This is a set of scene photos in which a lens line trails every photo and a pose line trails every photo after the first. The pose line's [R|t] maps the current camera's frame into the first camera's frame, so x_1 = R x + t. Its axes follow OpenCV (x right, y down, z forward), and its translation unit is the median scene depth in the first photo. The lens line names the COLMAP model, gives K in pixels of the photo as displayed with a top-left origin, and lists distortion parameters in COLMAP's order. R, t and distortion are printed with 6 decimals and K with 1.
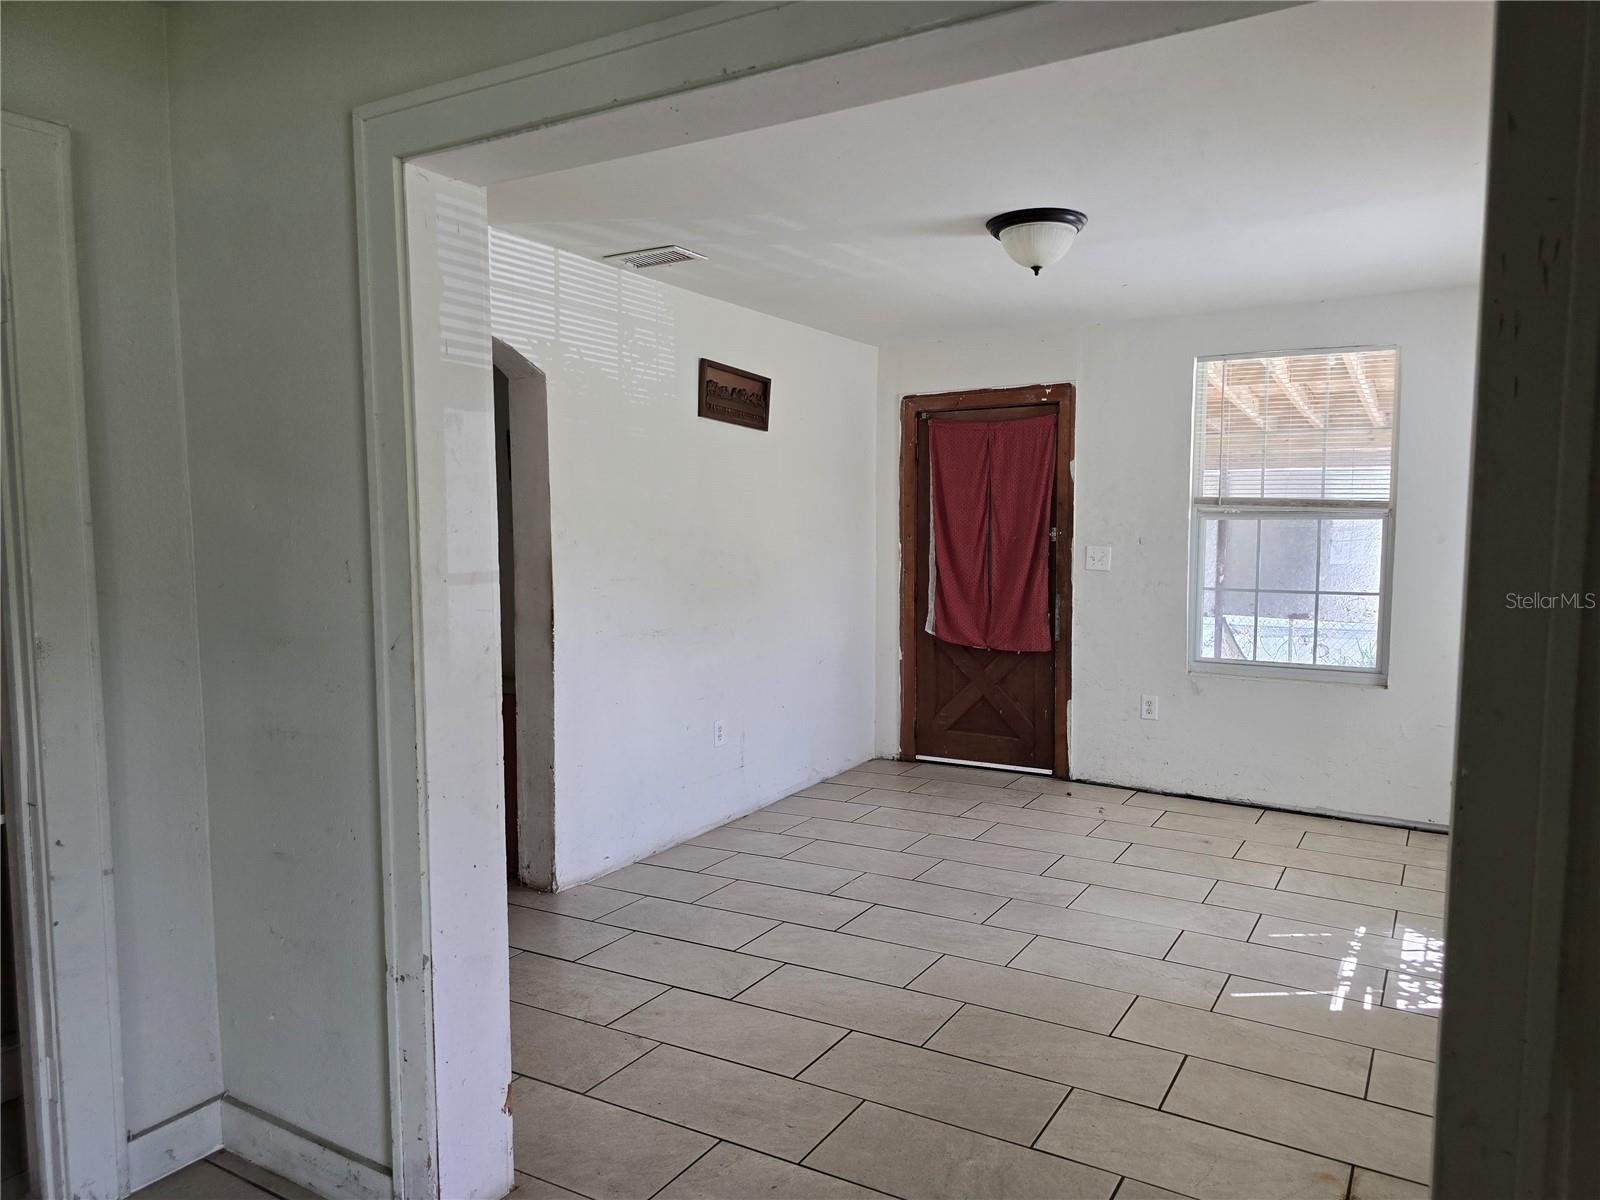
lens RADIAL K [[1084.2, 0, 830.9], [0, 1084.2, 609.6], [0, 0, 1]] dist [0.054733, -0.049599]
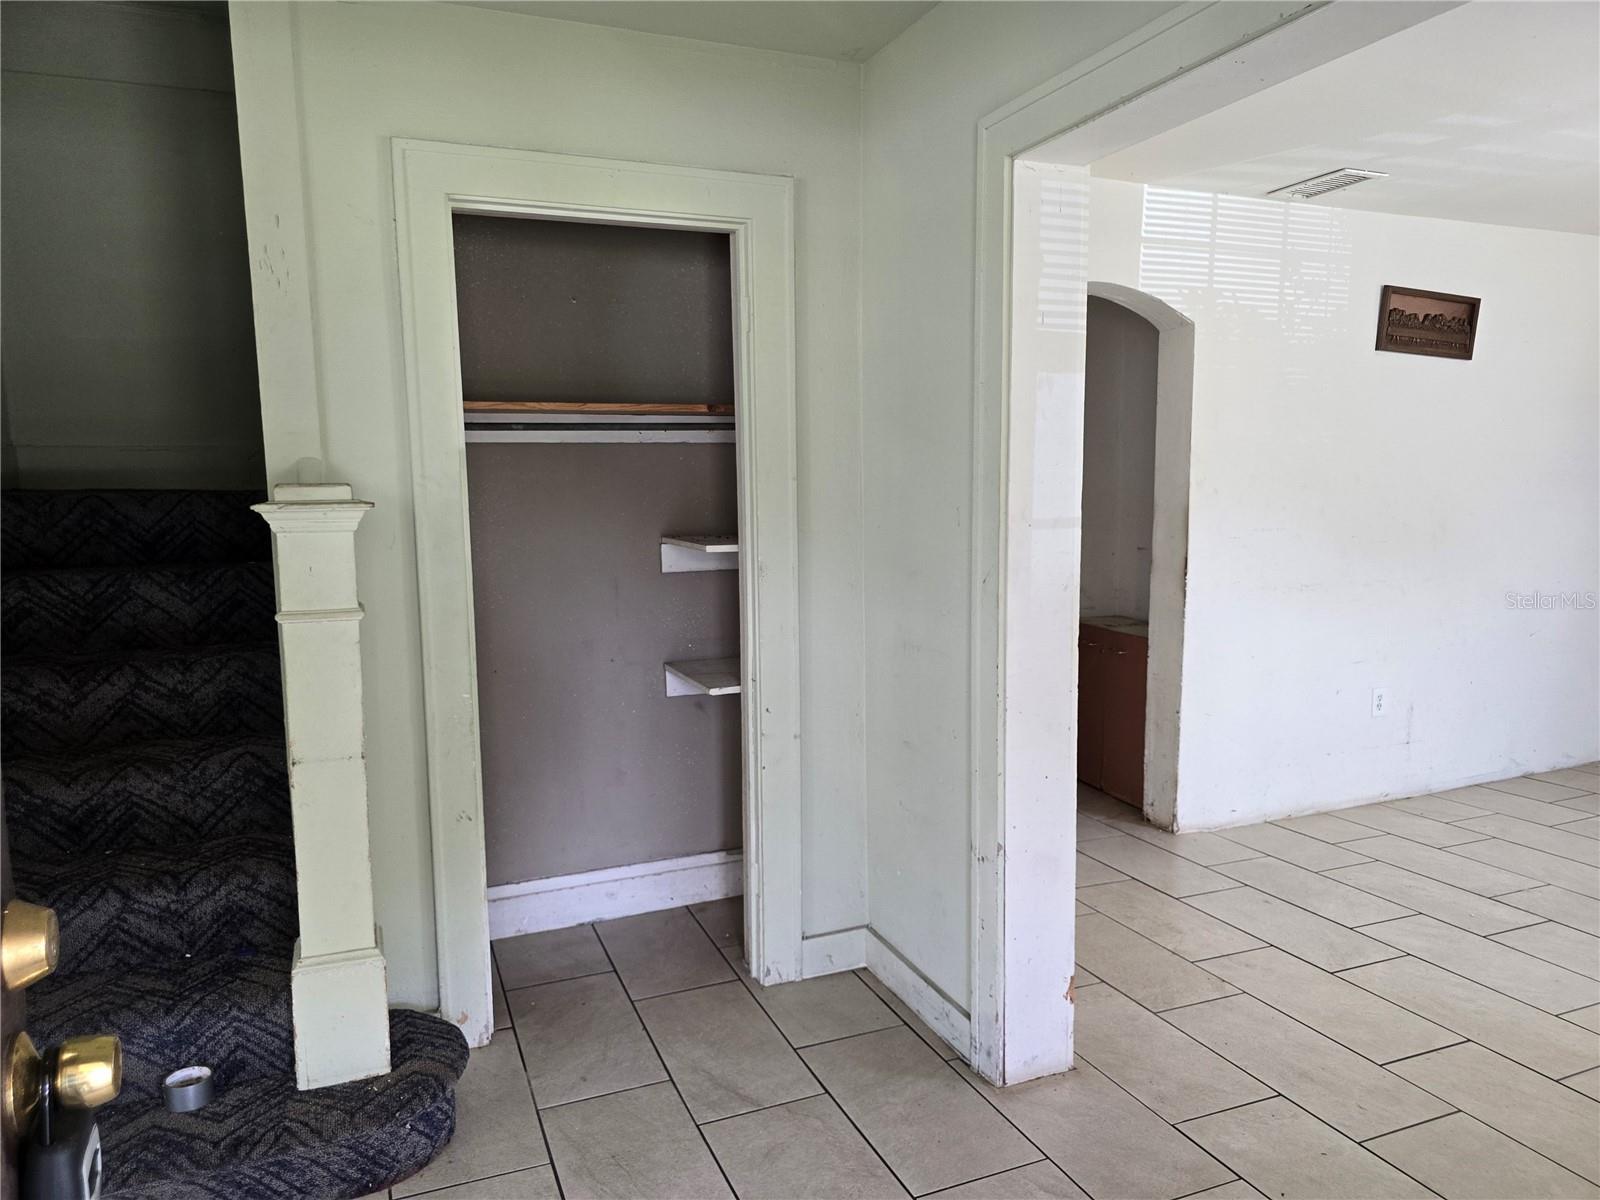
lens RADIAL K [[1084.2, 0, 794.5], [0, 1084.2, 605.2], [0, 0, 1]] dist [0.054733, -0.049599]
pose [[0.792125, 0.064722, -0.606918, 0.068252], [-0.038951, 0.997695, 0.055558, 0.001684], [0.609115, -0.020369, 0.792820, -0.026054]]
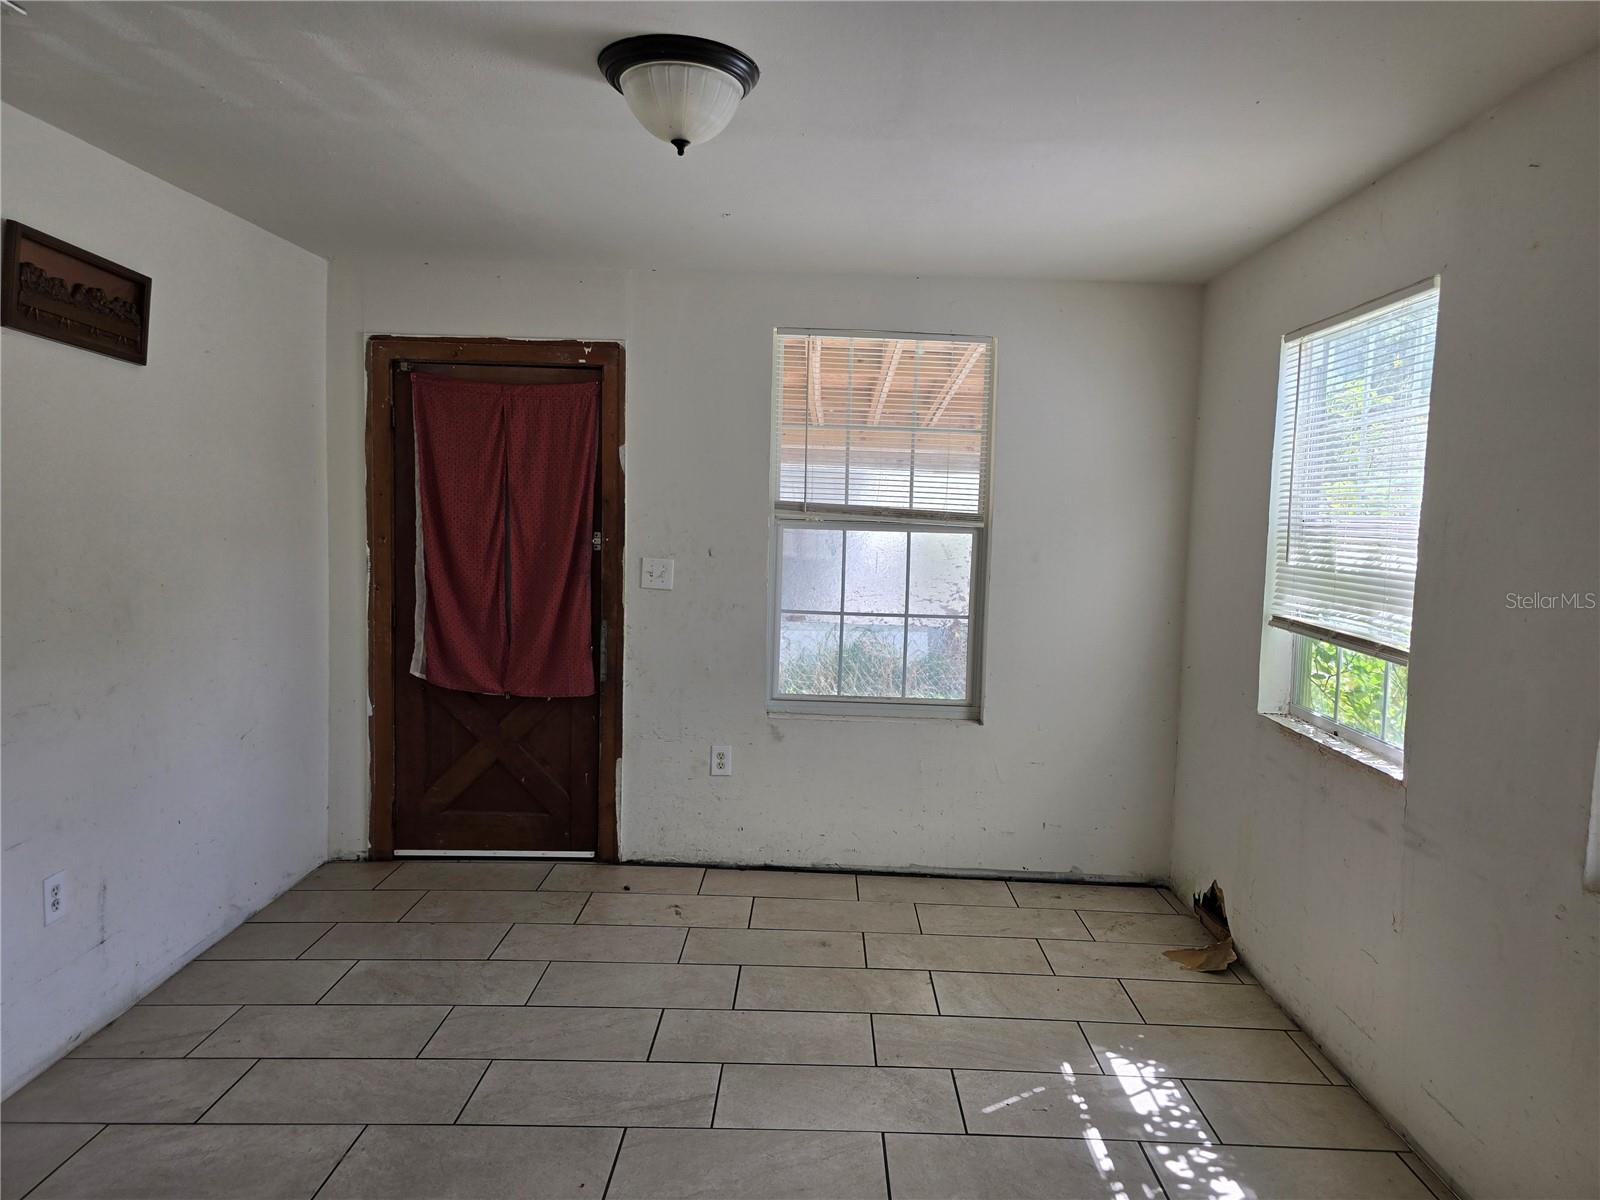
lens RADIAL K [[1084.2, 0, 833.9], [0, 1084.2, 590.2], [0, 0, 1]] dist [0.054733, -0.049599]
pose [[0.862044, -0.011073, 0.506713, -0.046541], [0.009502, 0.999939, 0.005685, -0.048287], [-0.506745, -0.000086, 0.862096, 0.338679]]
